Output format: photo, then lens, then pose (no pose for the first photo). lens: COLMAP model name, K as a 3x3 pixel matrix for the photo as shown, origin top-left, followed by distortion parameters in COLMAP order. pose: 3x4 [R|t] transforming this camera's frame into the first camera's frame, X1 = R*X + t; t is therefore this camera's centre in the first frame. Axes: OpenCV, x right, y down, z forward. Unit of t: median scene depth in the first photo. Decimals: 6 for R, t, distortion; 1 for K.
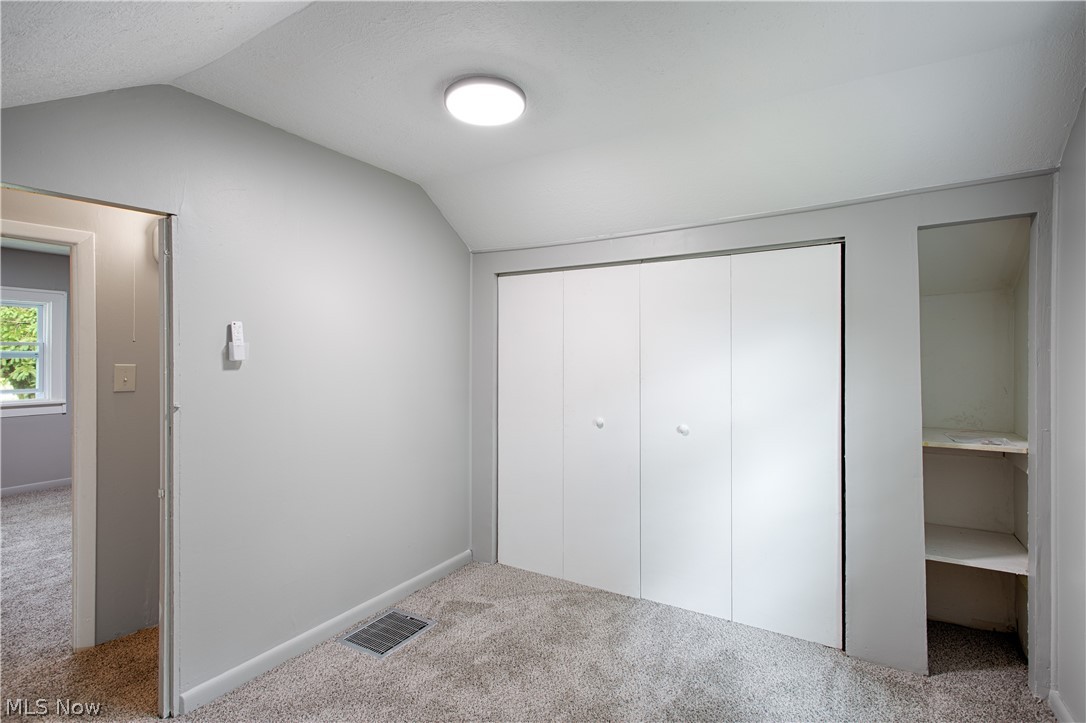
lens RADIAL K [[518.8, 0, 550.6], [0, 518.8, 358.8], [0, 0, 1]] dist [-0.000567, 0.000991]
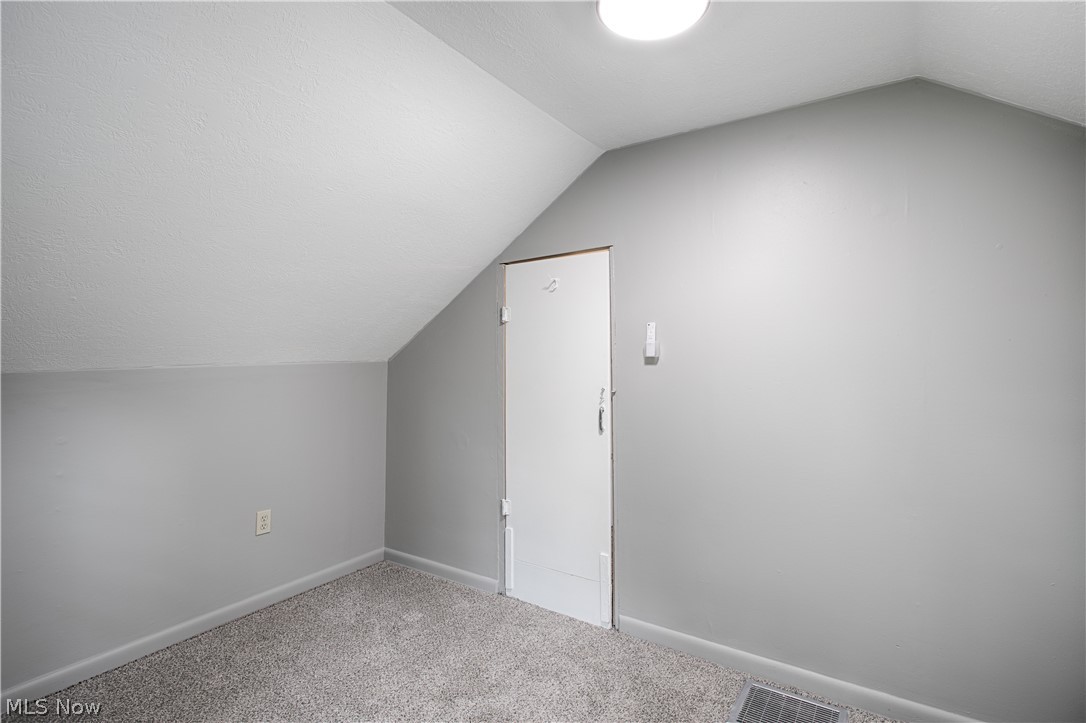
lens RADIAL K [[518.8, 0, 549.4], [0, 518.8, 362.2], [0, 0, 1]] dist [-0.000567, 0.000991]
pose [[-0.061433, -0.001078, -0.998111, 0.524364], [-0.000922, 0.999999, -0.001024, 0.016097], [0.998111, 0.000858, -0.061433, 0.802993]]
